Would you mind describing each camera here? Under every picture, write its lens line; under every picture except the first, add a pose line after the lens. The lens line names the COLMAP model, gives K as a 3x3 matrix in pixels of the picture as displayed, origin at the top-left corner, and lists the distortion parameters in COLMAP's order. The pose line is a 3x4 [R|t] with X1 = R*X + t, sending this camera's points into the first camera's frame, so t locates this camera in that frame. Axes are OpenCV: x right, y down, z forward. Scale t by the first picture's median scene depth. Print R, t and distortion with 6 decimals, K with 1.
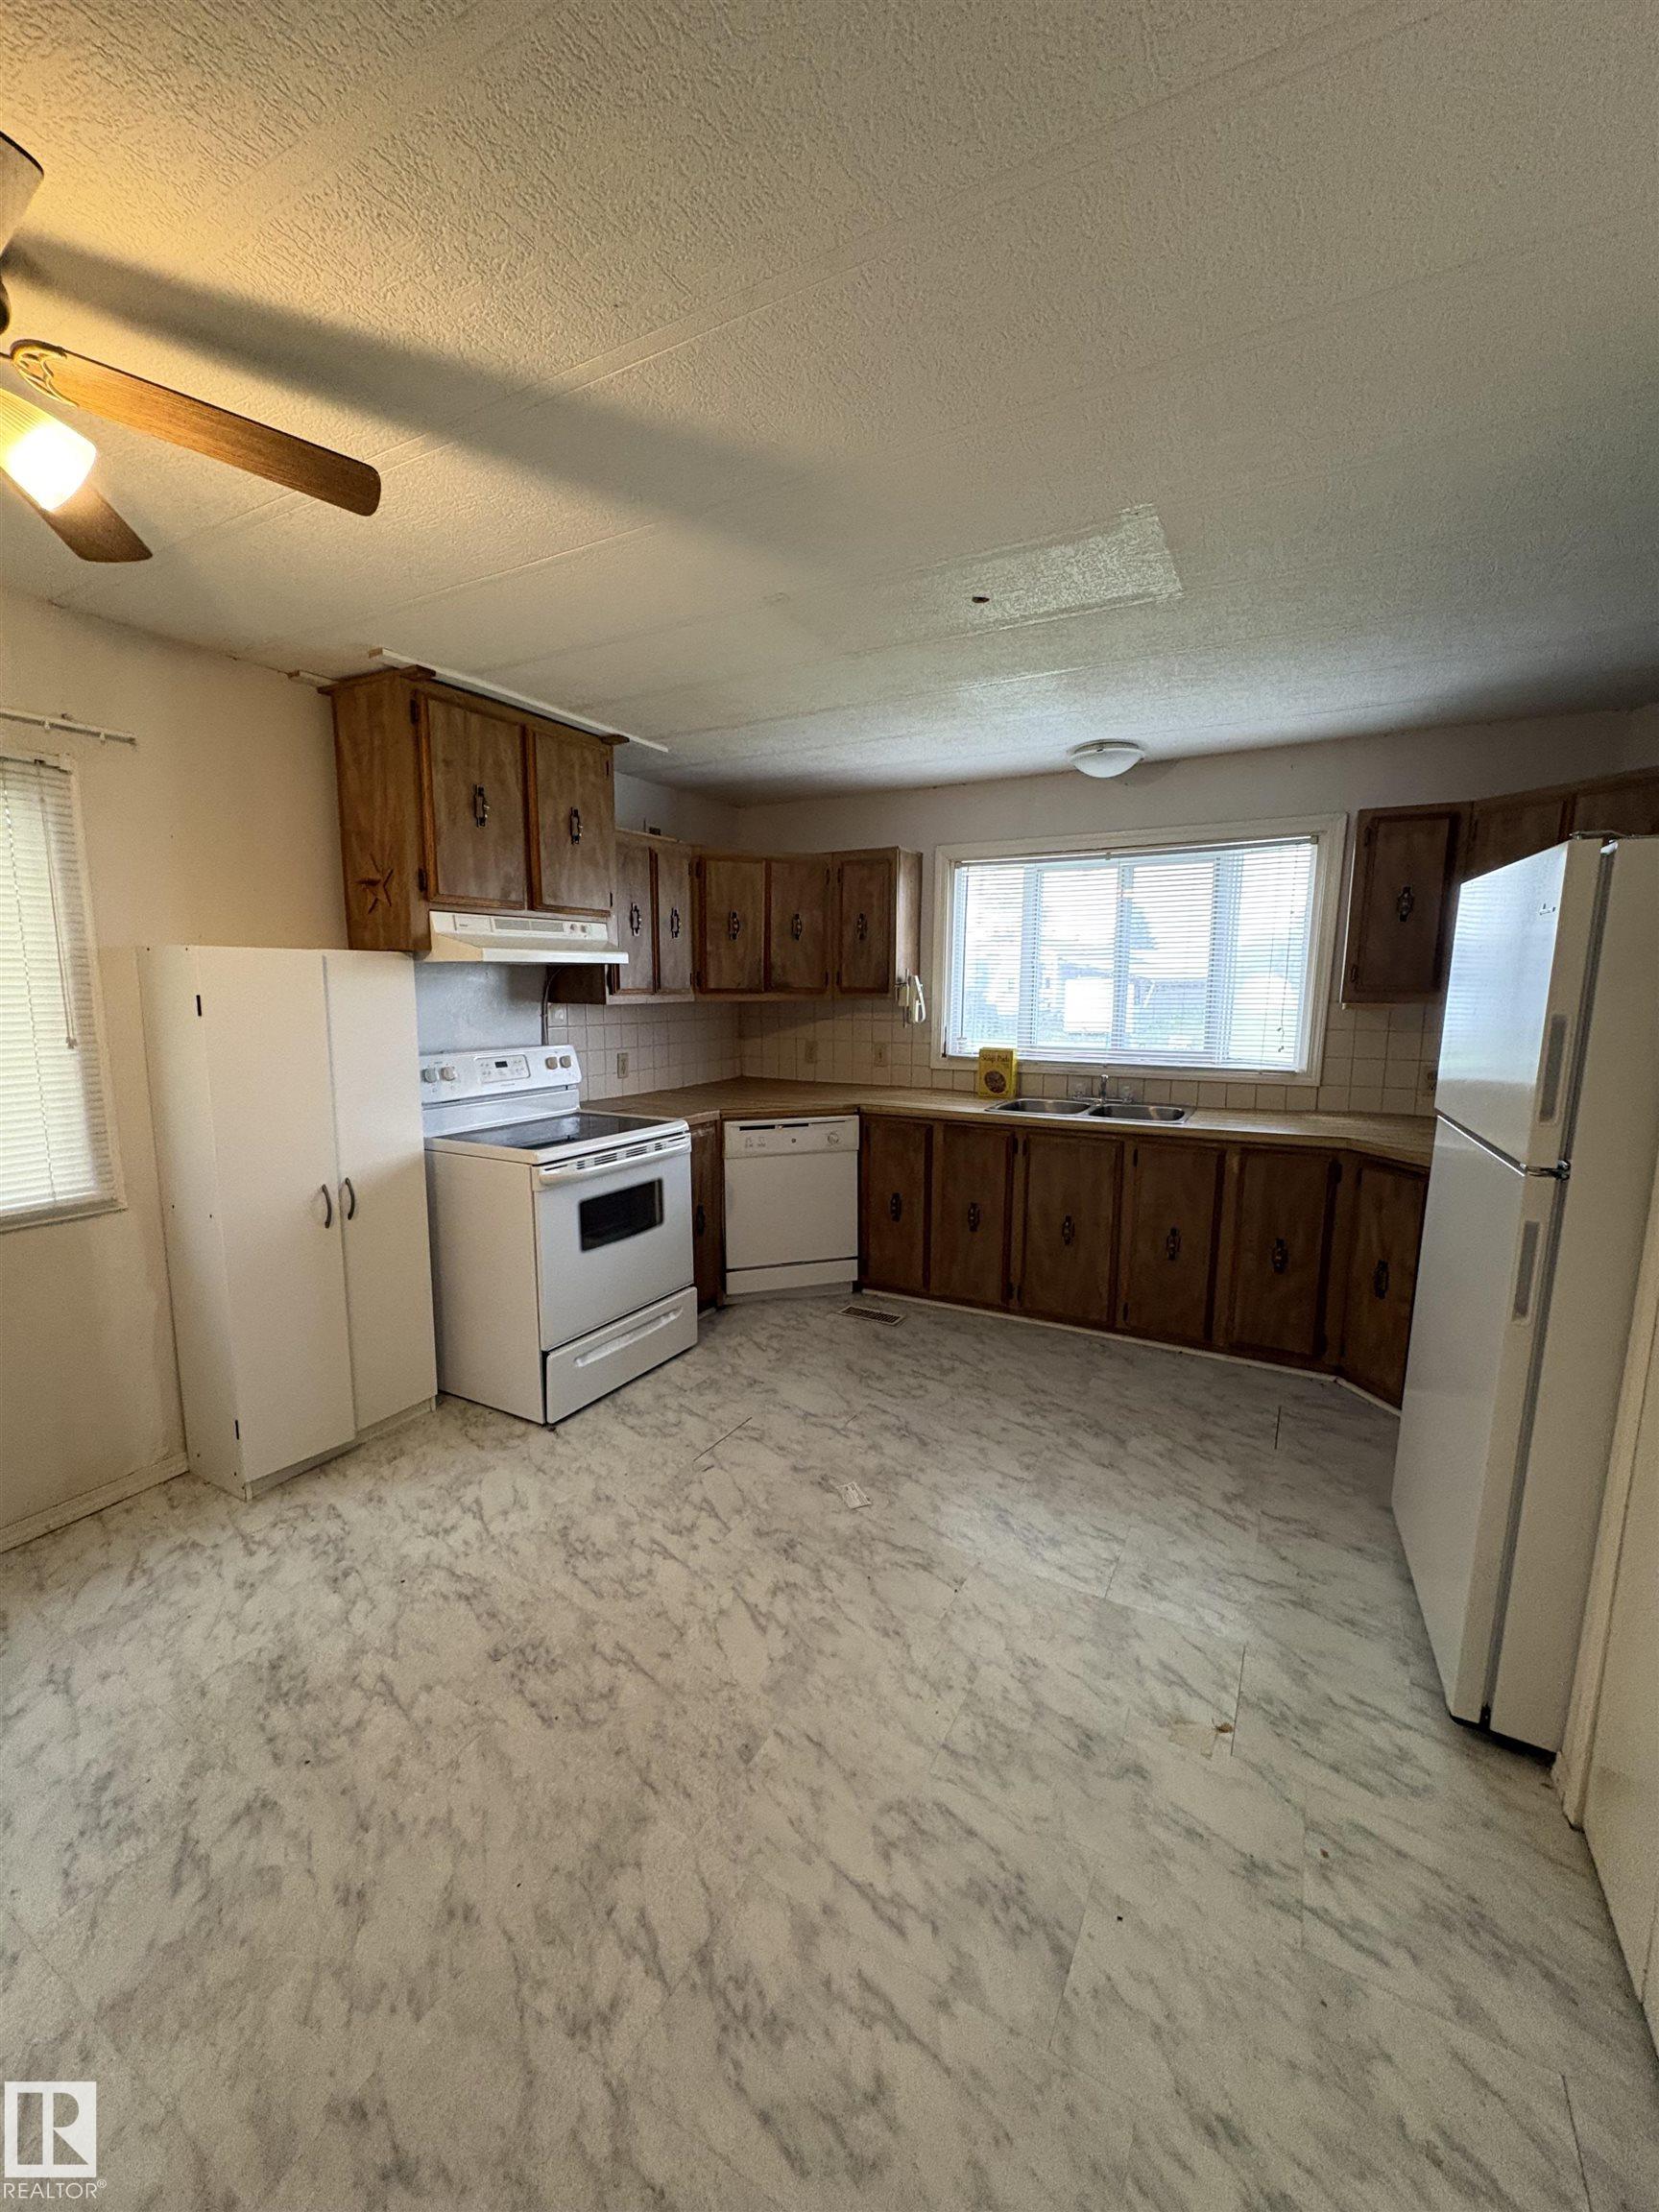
lens RADIAL K [[882.2, 0, 822.5], [0, 882.2, 1099.2], [0, 0, 1]] dist [-0.001274, 0.000236]
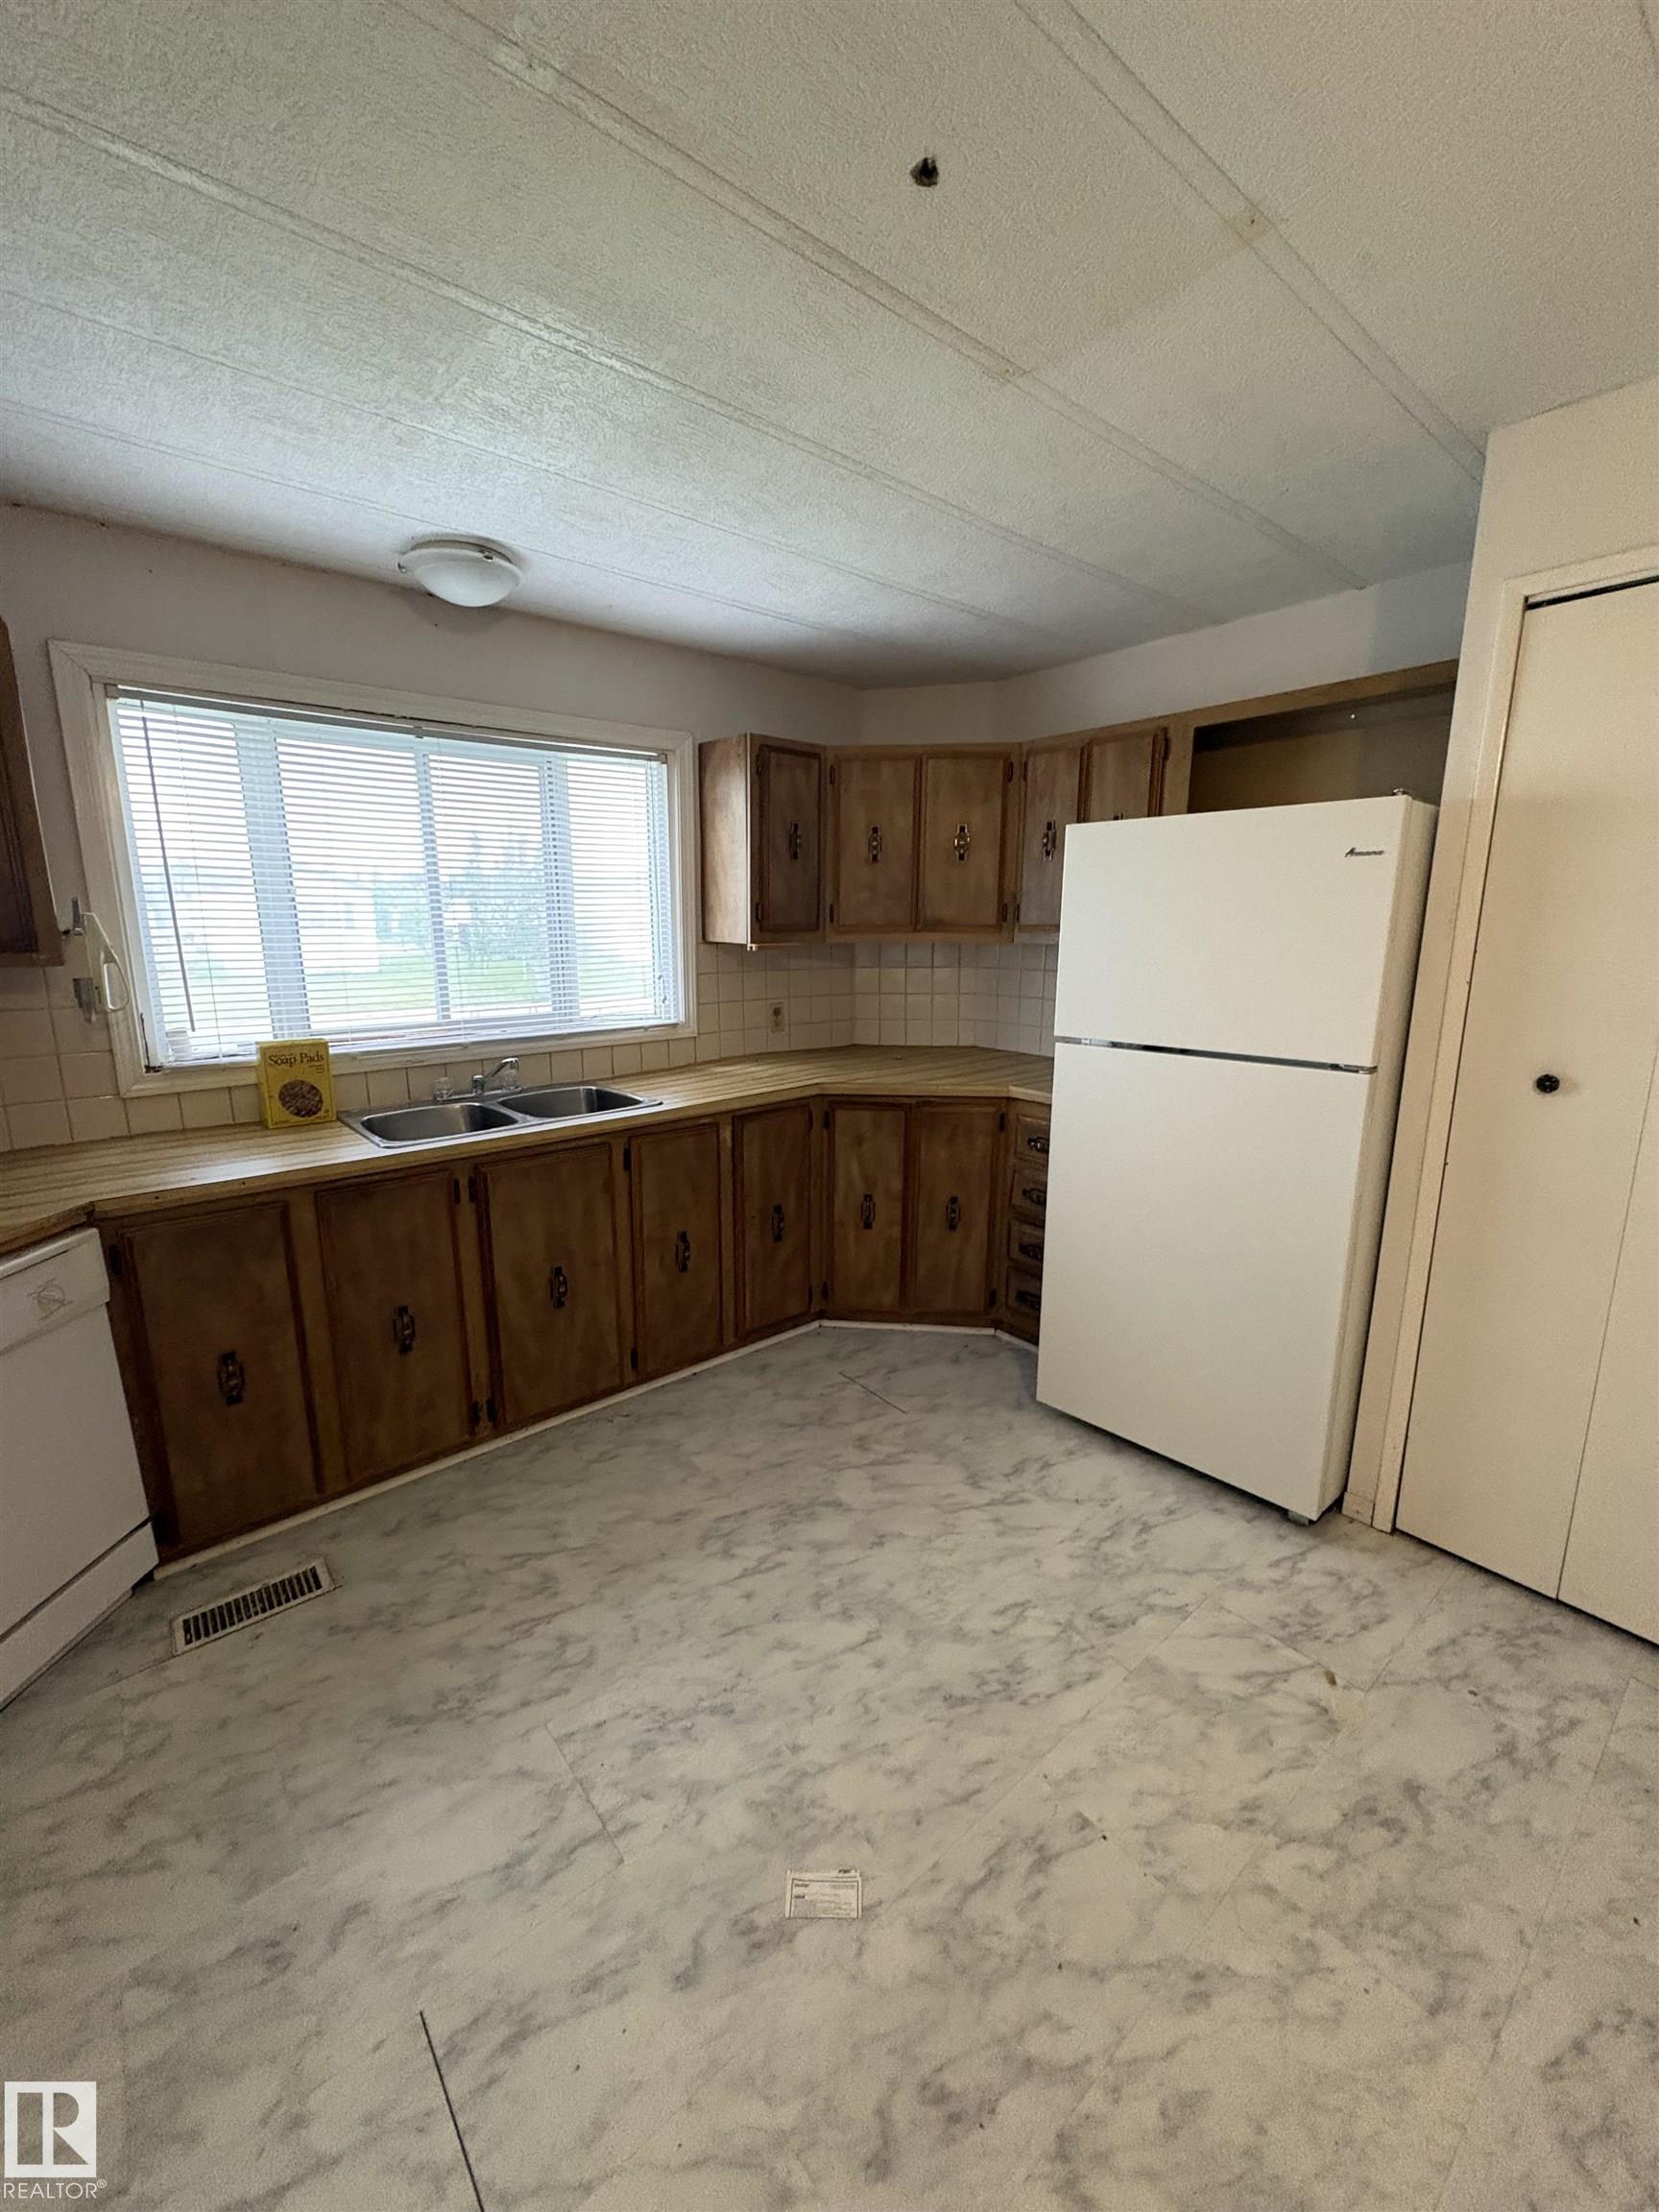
lens RADIAL K [[882.2, 0, 829.4], [0, 882.2, 1104.4], [0, 0, 1]] dist [-0.001274, 0.000236]
pose [[0.347276, -0.191979, 0.917902, -0.341855], [0.132350, 0.979057, 0.154697, -0.093991], [-0.928376, 0.067762, 0.365411, 0.728868]]
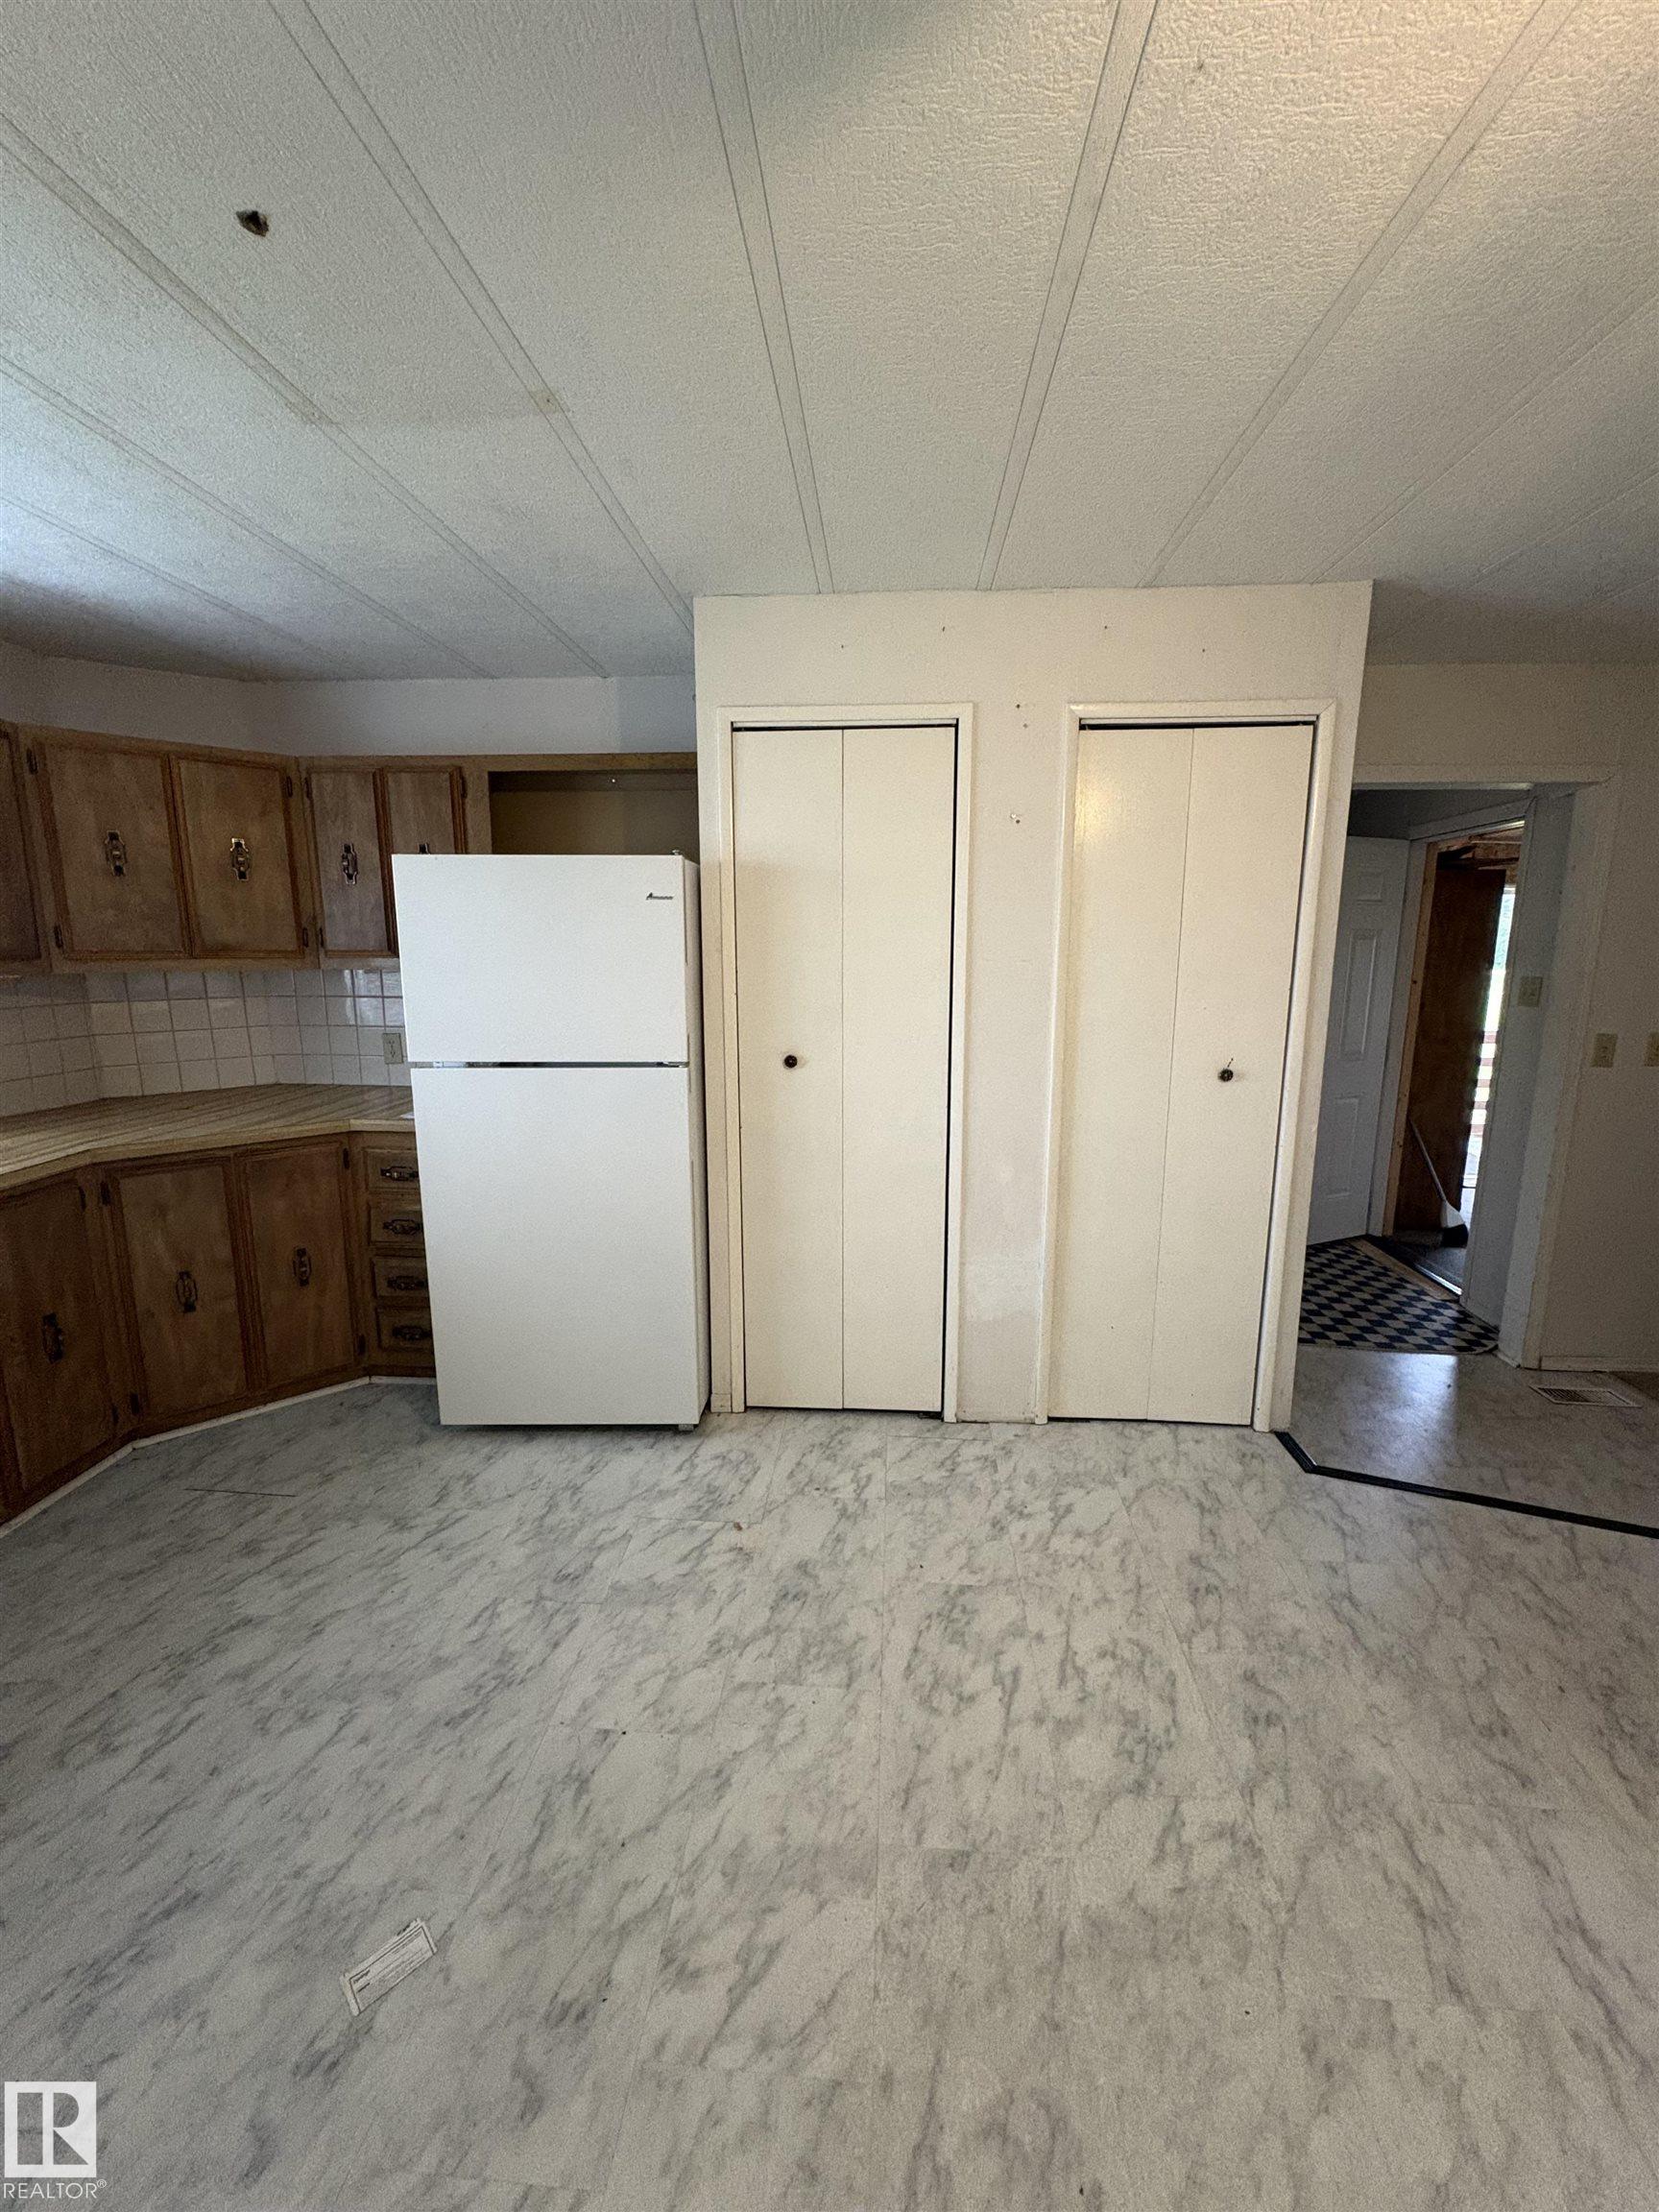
lens RADIAL K [[882.2, 0, 834.8], [0, 882.2, 1104.8], [0, 0, 1]] dist [-0.001274, 0.000236]
pose [[-0.434981, -0.169496, 0.884343, -0.422816], [0.121400, 0.962117, 0.244116, -0.119136], [-0.892218, 0.213545, -0.397926, 0.819642]]
